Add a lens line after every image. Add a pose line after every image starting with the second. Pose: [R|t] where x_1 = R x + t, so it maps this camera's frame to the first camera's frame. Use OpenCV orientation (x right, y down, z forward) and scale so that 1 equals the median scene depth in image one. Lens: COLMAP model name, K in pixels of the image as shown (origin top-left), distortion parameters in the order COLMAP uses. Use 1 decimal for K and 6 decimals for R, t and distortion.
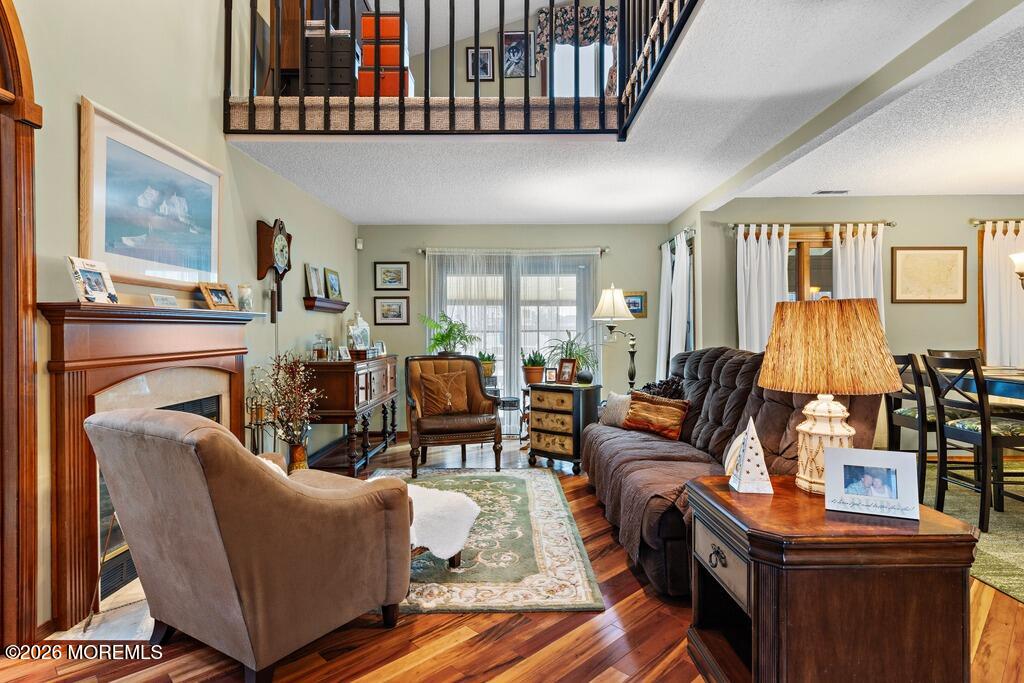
lens RADIAL K [[558.2, 0, 520.5], [0, 558.2, 330.4], [0, 0, 1]] dist [0.005479, 0.001329]
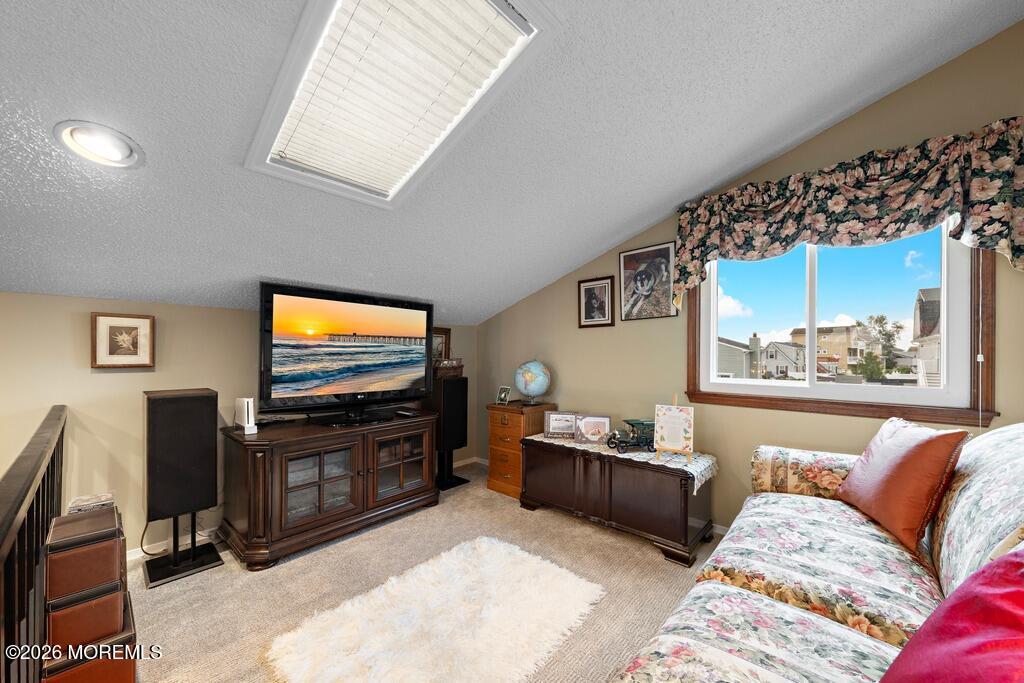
lens RADIAL K [[378.8, 0, 510.5], [0, 378.8, 350.6], [0, 0, 1]] dist [0.000602, 0.000062]
pose [[0.742125, 0.003968, -0.670250, 0.230456], [-0.004403, 0.999990, 0.001045, -0.573774], [0.670247, 0.002175, 0.742135, 0.794038]]
